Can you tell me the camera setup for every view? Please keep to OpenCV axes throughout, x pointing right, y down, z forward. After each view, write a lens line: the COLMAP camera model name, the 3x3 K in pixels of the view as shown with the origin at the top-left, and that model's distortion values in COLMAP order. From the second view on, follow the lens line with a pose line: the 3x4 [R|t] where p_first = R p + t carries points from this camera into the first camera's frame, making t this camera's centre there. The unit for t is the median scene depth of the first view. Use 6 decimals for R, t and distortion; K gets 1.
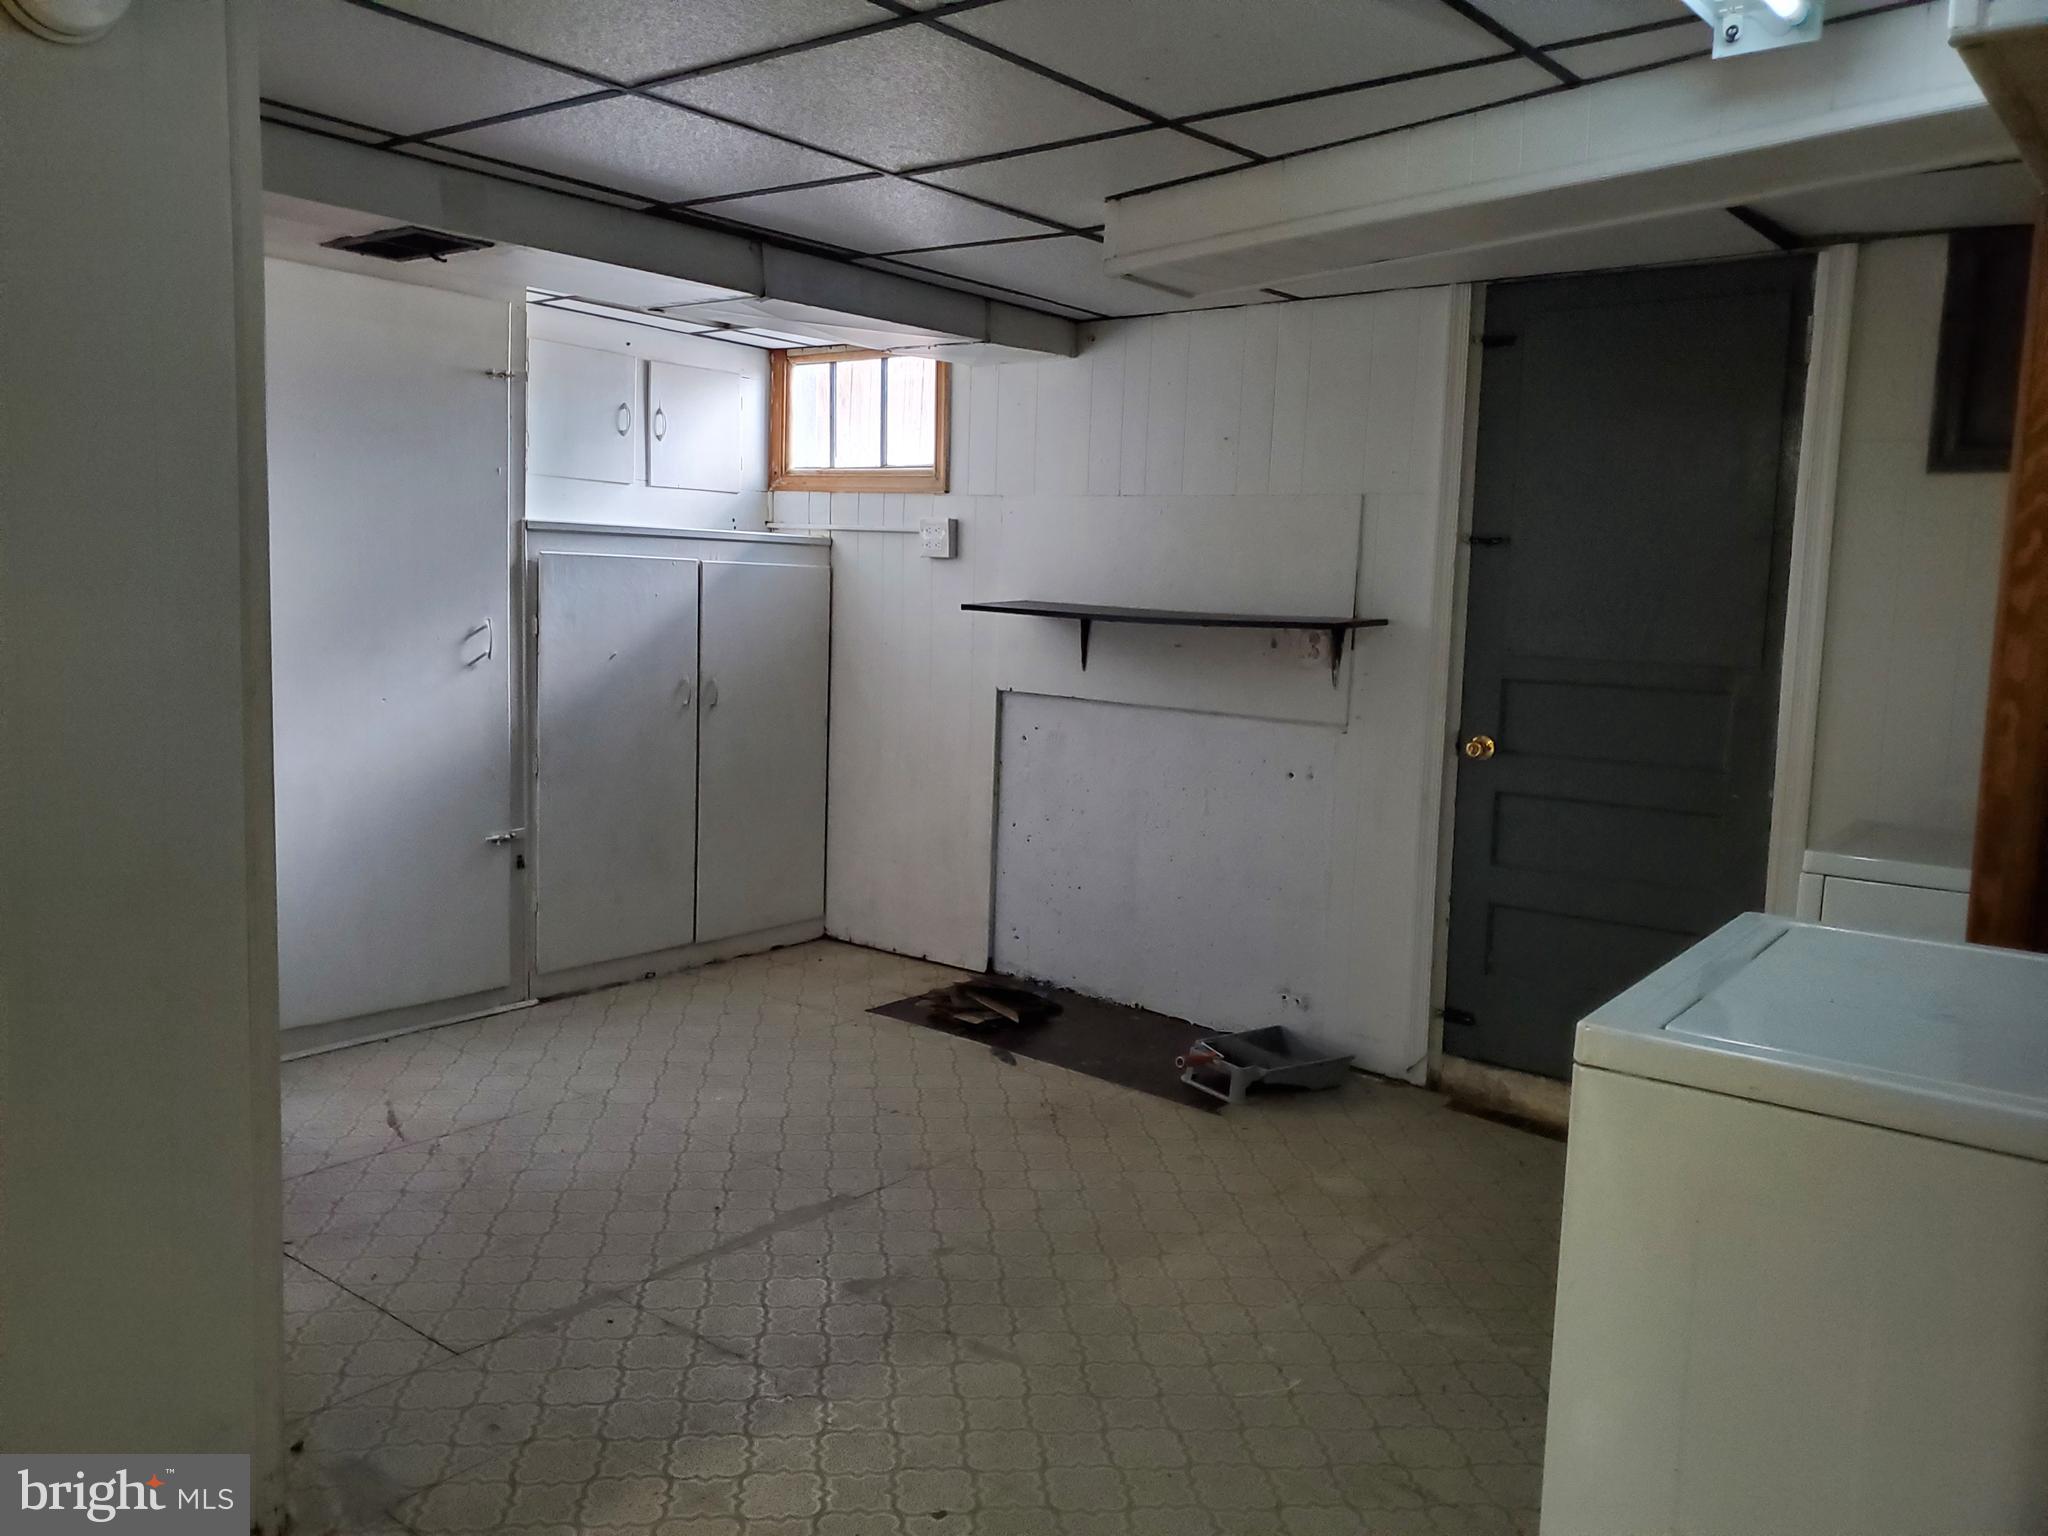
lens RADIAL K [[1595.0, 0, 1025.6], [0, 1595.0, 765.3], [0, 0, 1]] dist [0.007953, 0.010628]
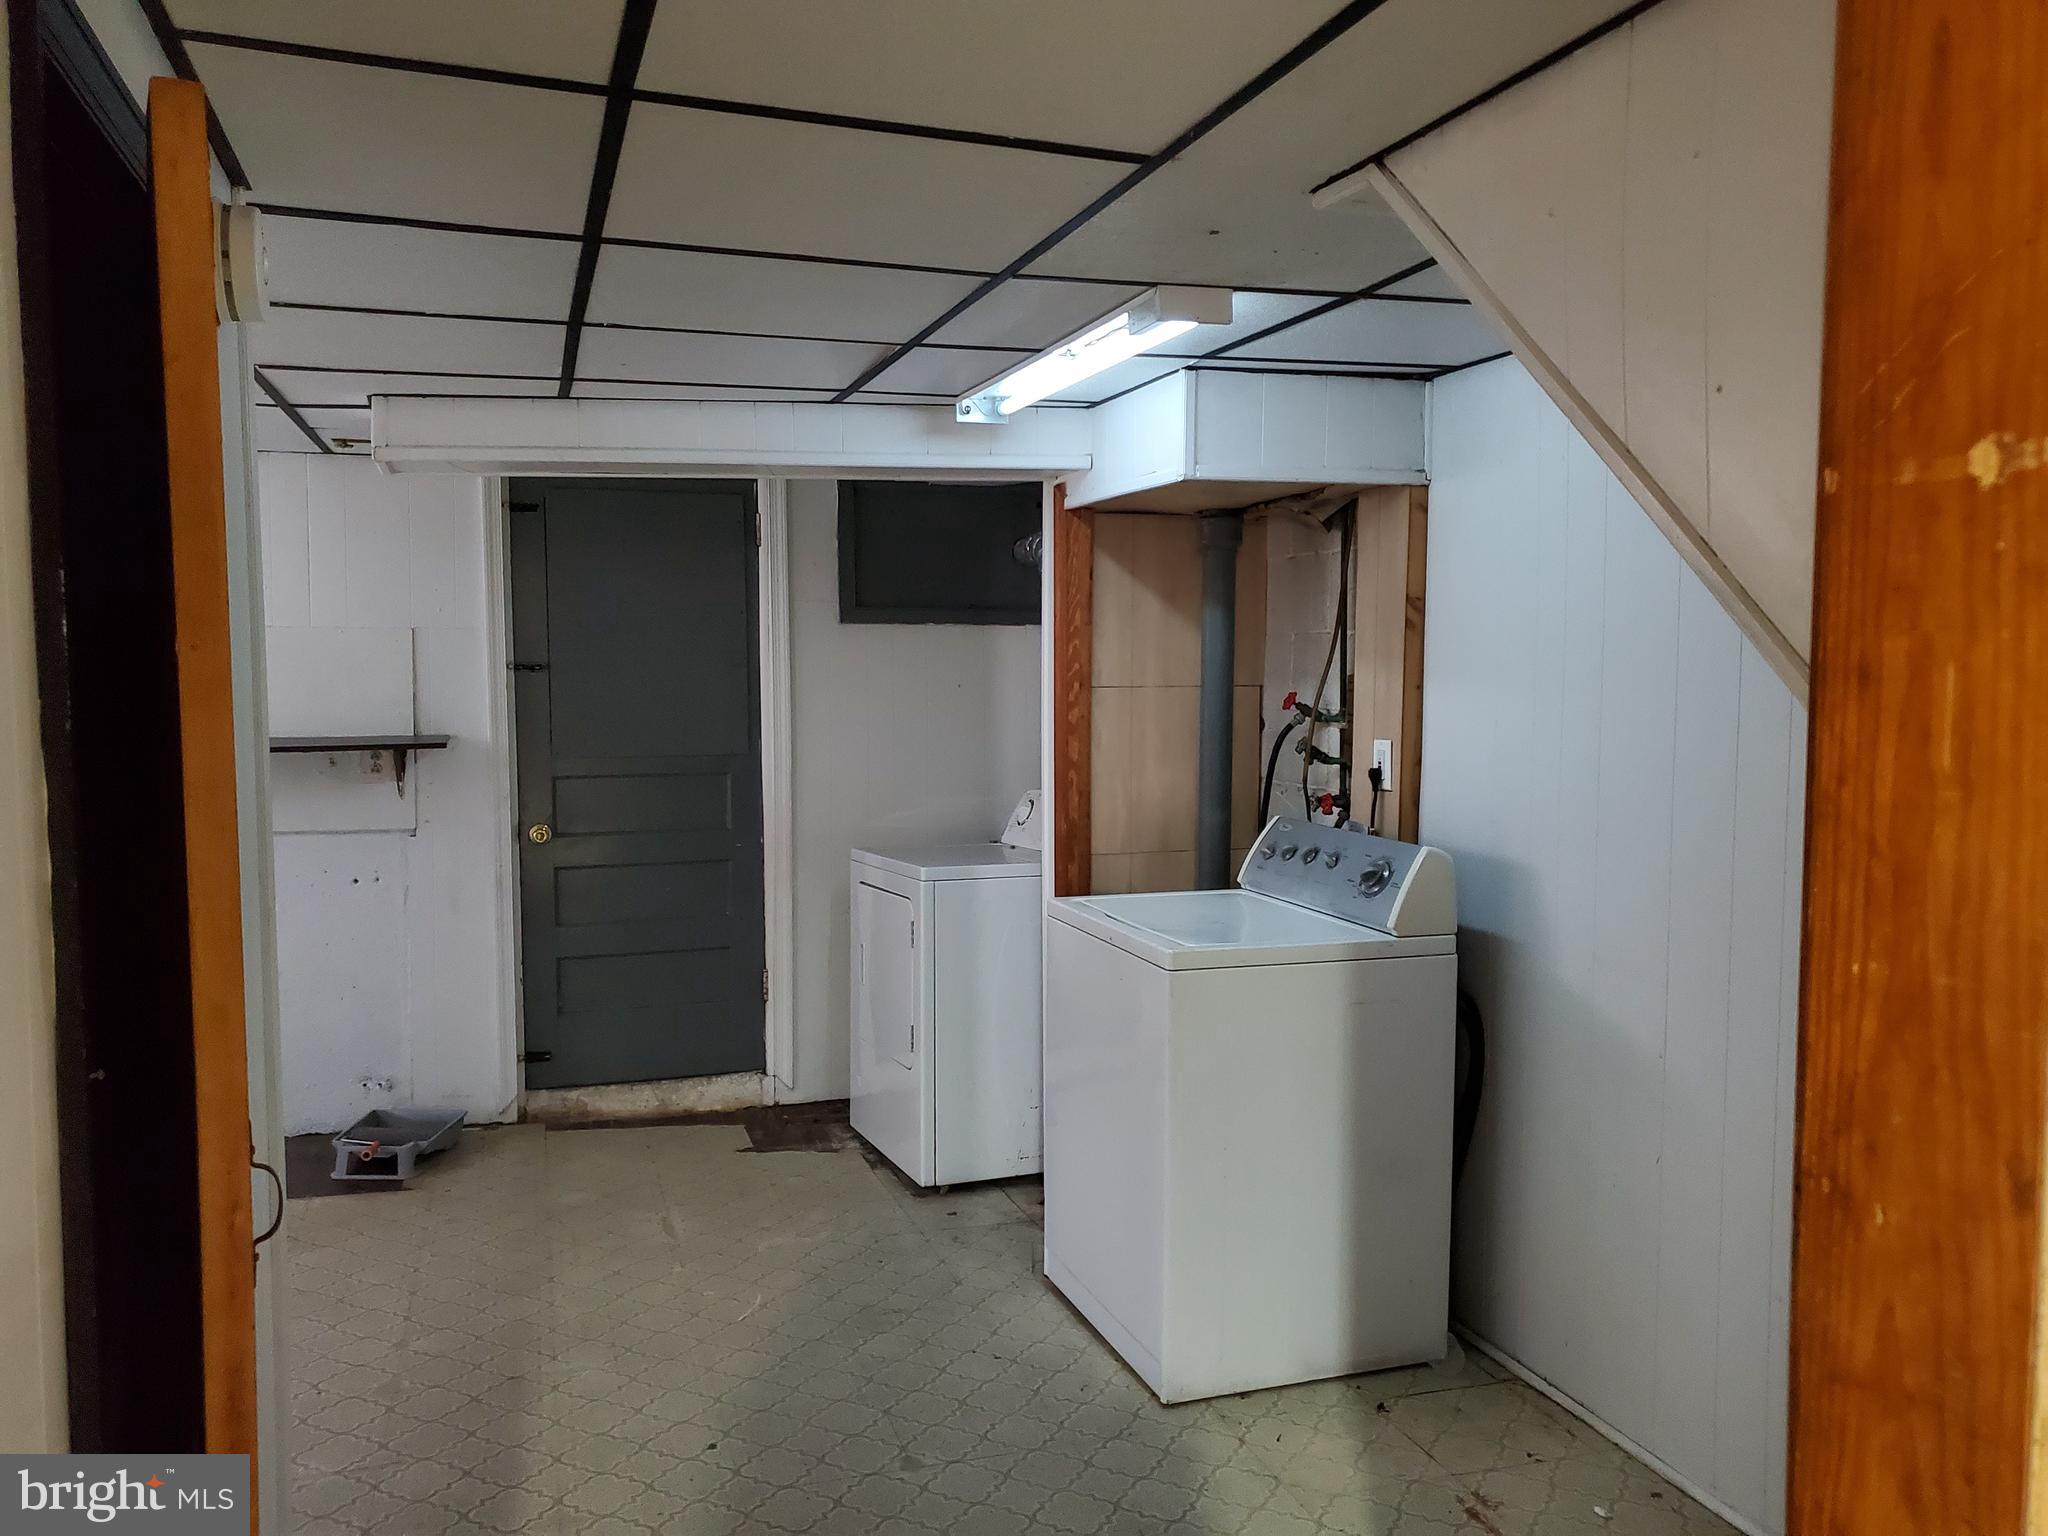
lens RADIAL K [[1595.0, 0, 1036.9], [0, 1595.0, 770.3], [0, 0, 1]] dist [0.007953, 0.010628]
pose [[0.539458, -0.090674, 0.837116, -0.518187], [0.112676, 0.993017, 0.034950, -0.058062], [-0.834440, 0.075469, 0.545907, 0.003411]]
